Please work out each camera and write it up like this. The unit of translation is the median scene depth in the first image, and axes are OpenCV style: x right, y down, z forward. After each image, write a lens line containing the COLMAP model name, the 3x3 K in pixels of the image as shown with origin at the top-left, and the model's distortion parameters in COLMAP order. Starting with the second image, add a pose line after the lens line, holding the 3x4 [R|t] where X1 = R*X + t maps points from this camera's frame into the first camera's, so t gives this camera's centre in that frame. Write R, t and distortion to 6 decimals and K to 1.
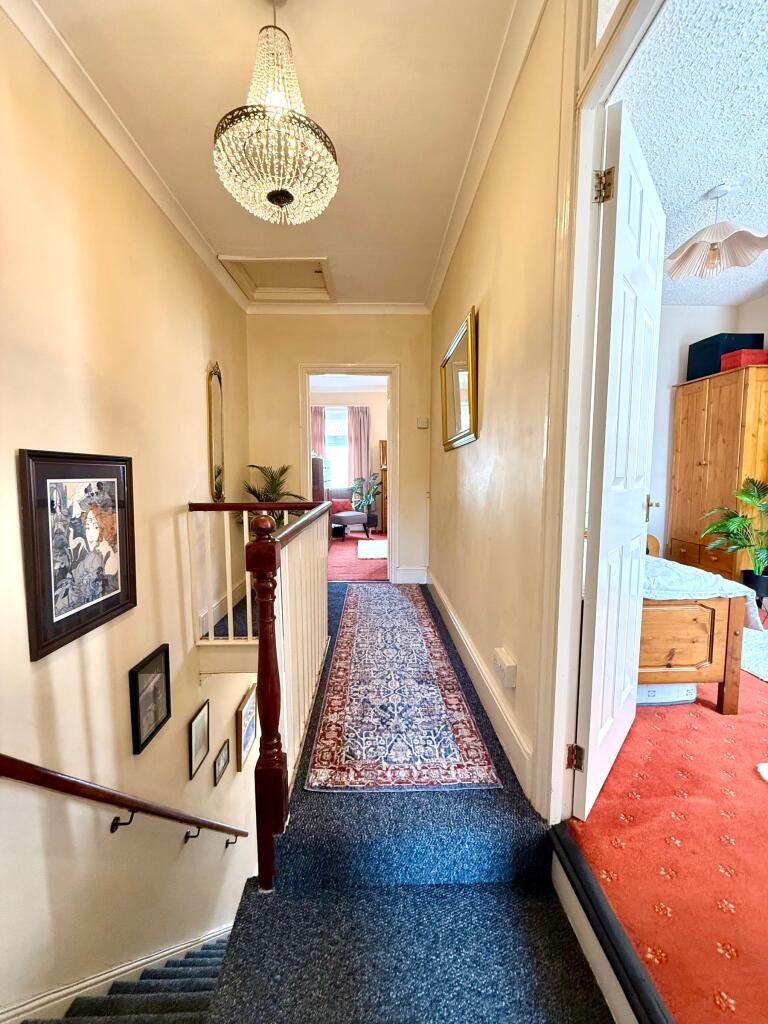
lens RADIAL K [[409.7, 0, 384.0], [0, 409.7, 512.0], [0, 0, 1]] dist [-0.000101, -0.000194]
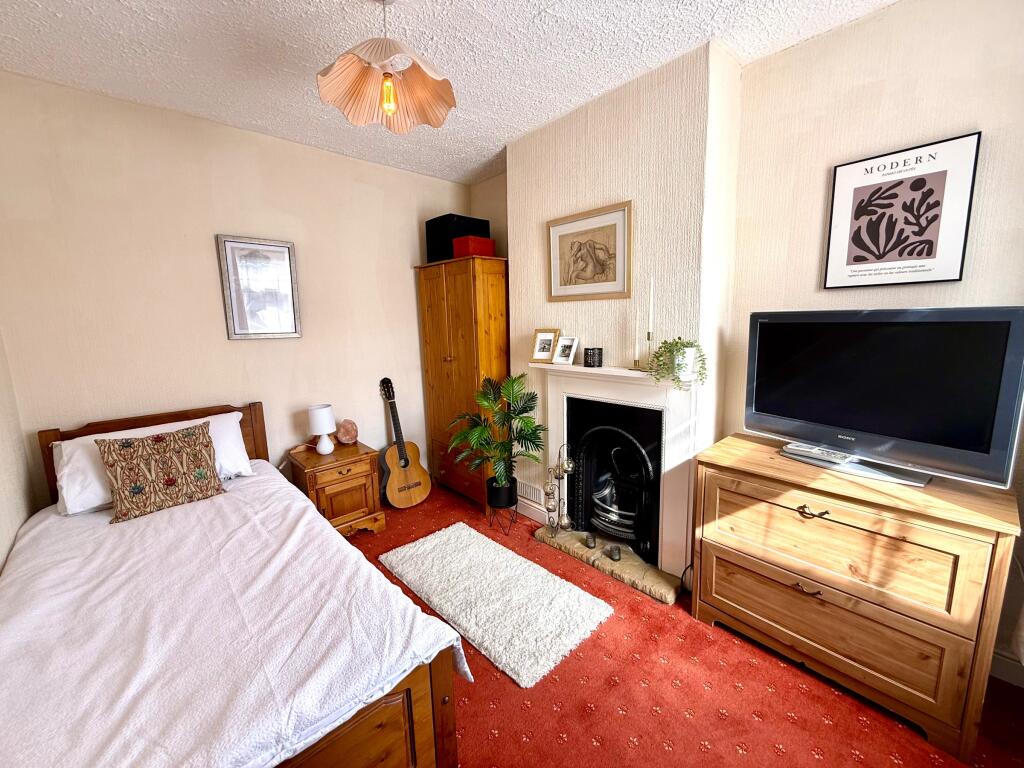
lens RADIAL K [[409.7, 0, 512.0], [0, 409.7, 384.0], [0, 0, 1]] dist [-0.000101, -0.000194]
pose [[0.755806, -0.118536, 0.643977, 0.311858], [0.084689, 0.992914, 0.083368, -0.133396], [-0.649296, -0.008472, 0.760489, 0.236096]]
